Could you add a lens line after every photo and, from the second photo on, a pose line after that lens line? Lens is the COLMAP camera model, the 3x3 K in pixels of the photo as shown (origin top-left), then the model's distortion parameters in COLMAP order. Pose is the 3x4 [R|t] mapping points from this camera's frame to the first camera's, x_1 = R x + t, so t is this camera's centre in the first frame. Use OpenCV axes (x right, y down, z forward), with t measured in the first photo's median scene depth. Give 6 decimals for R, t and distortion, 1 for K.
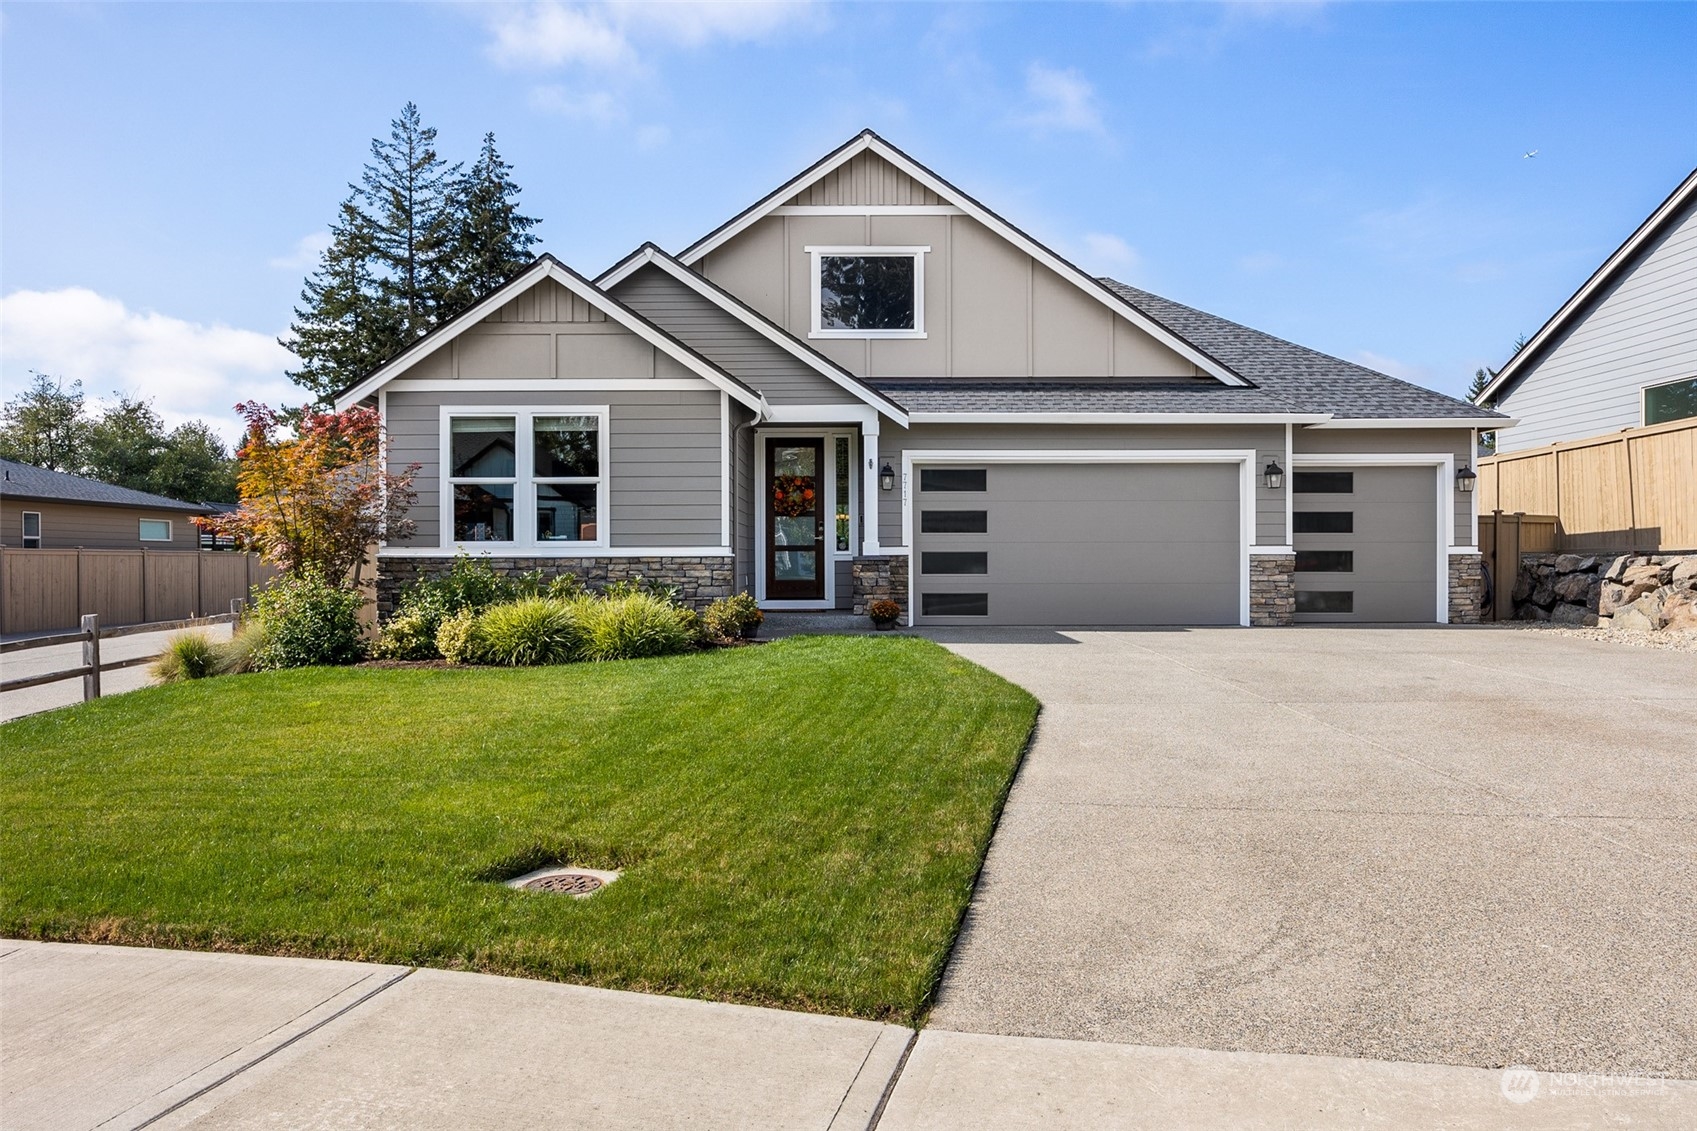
lens RADIAL K [[1215.8, 0, 846.9], [0, 1215.8, 565.0], [0, 0, 1]] dist [0.007339, -0.001313]
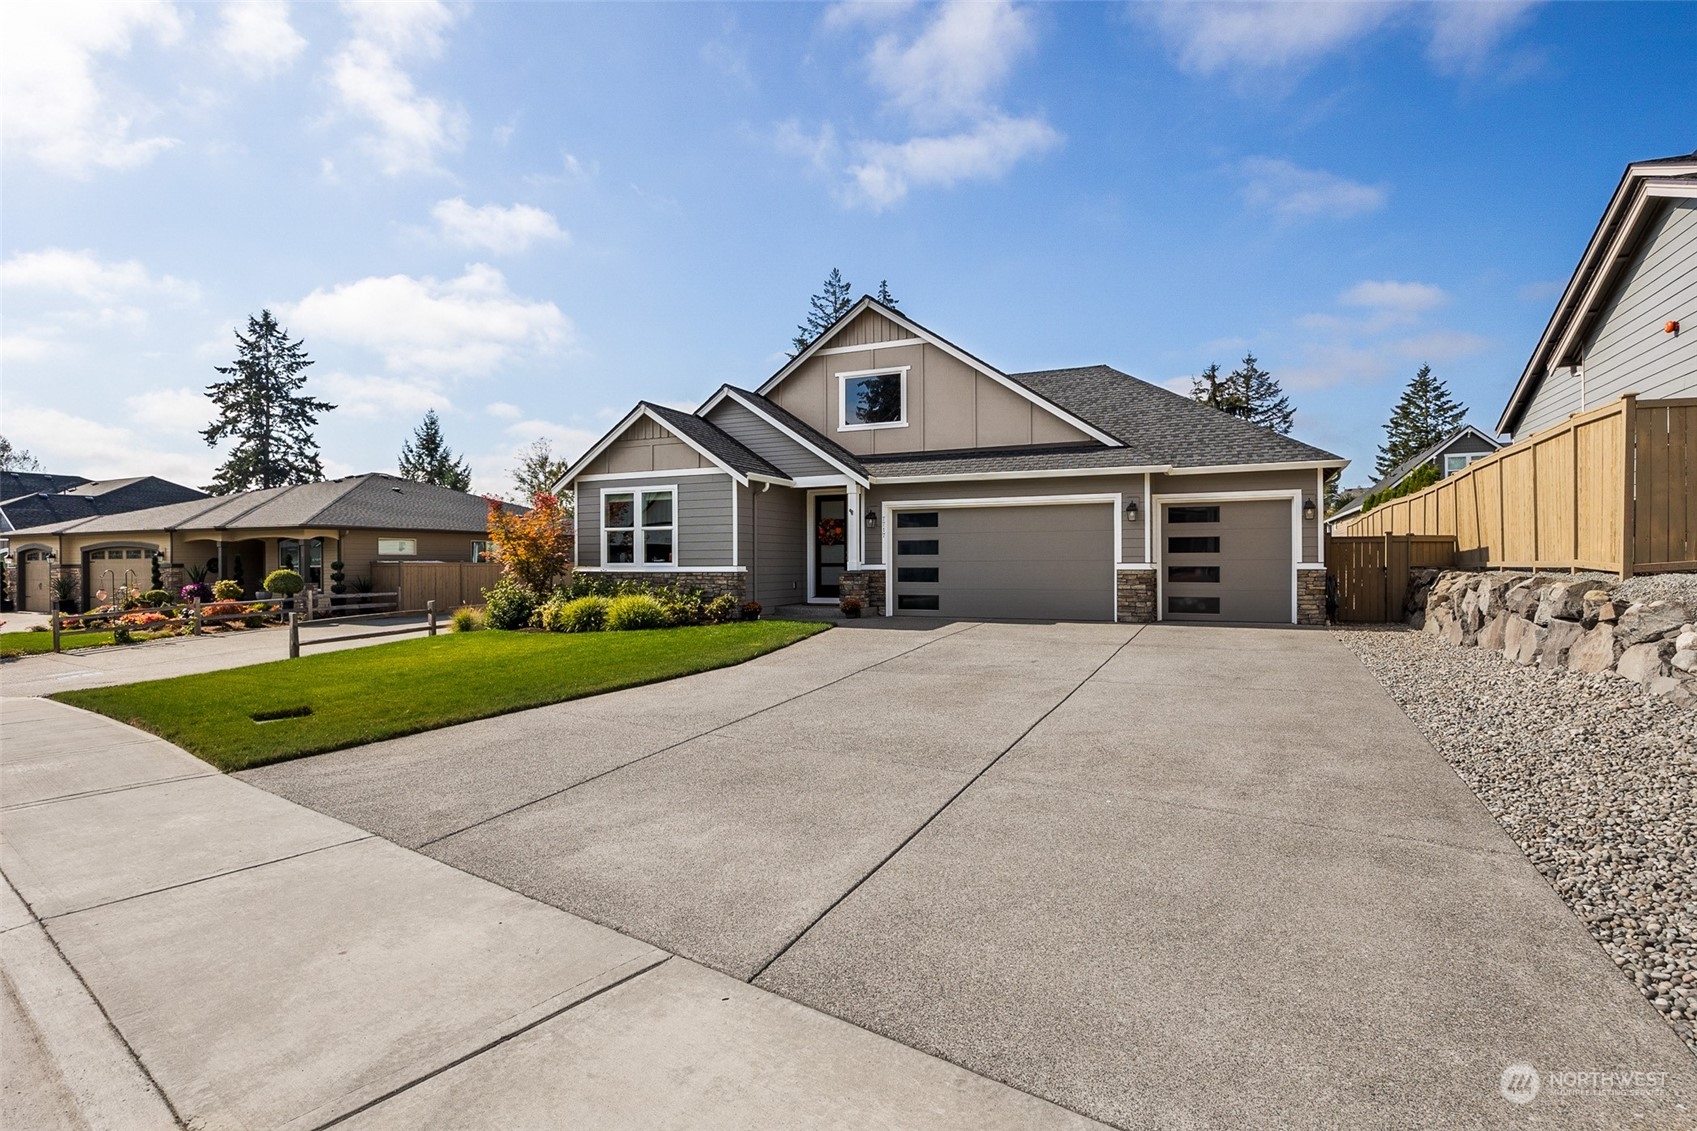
lens RADIAL K [[891.5, 0, 849.0], [0, 891.5, 562.8], [0, 0, 1]] dist [-0.002799, 0.000018]
pose [[0.904000, -0.001952, -0.427527, 0.483219], [0.000667, 0.999995, -0.003157, -0.013363], [0.427531, 0.002569, 0.903997, -0.036288]]
